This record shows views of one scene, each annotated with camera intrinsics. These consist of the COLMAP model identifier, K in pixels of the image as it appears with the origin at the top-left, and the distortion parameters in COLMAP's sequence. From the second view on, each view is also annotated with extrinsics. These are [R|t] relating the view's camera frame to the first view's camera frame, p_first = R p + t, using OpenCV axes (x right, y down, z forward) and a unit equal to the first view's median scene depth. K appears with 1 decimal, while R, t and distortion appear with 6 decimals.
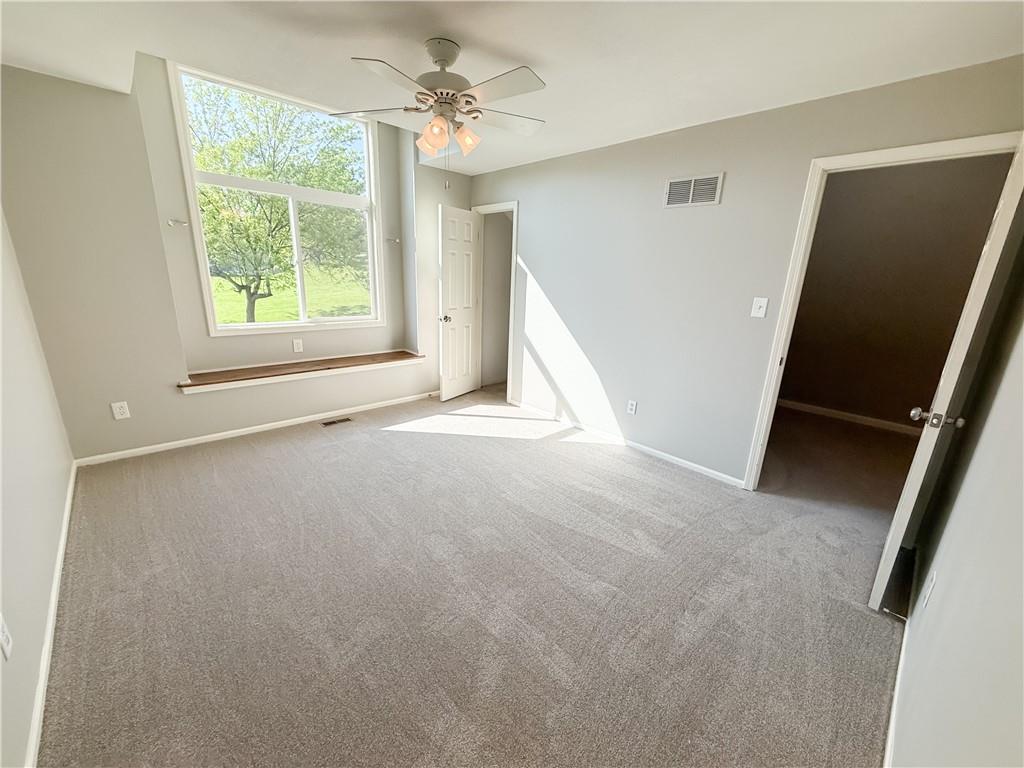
lens RADIAL K [[409.4, 0, 510.8], [0, 409.4, 385.0], [0, 0, 1]] dist [0.000180, 0.000210]
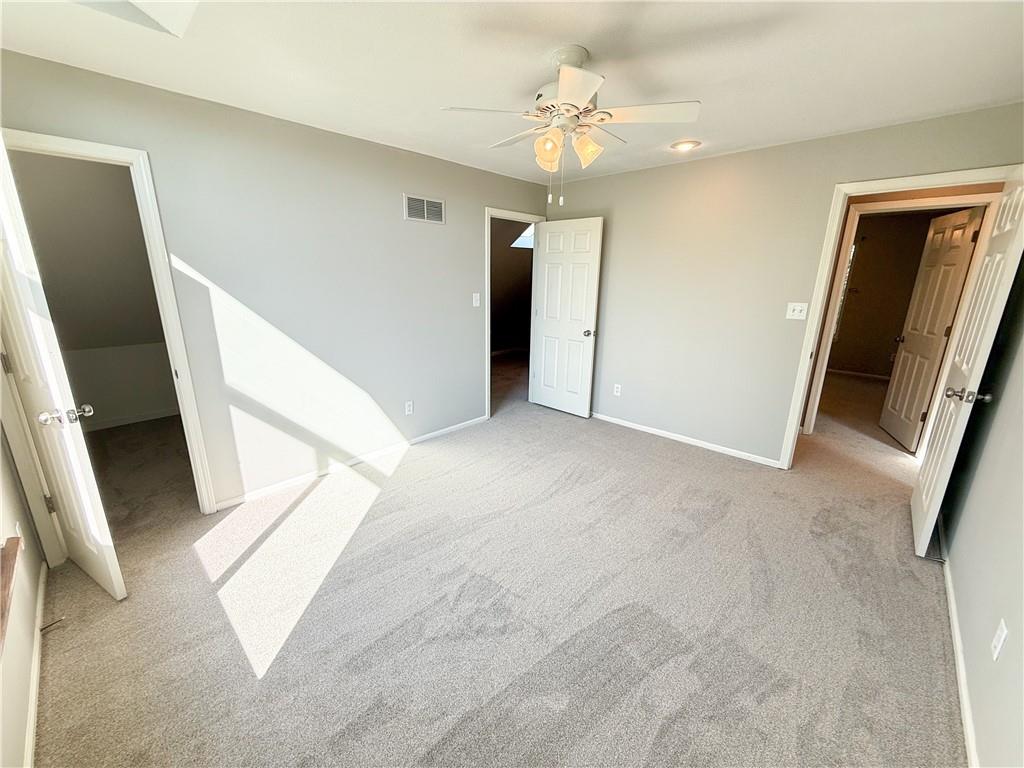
lens RADIAL K [[409.4, 0, 510.2], [0, 409.4, 383.9], [0, 0, 1]] dist [0.000180, 0.000210]
pose [[-0.059343, -0.292468, 0.954432, -0.804716], [0.255614, 0.919788, 0.297745, -0.285226], [-0.964956, 0.261635, 0.020176, 0.829843]]
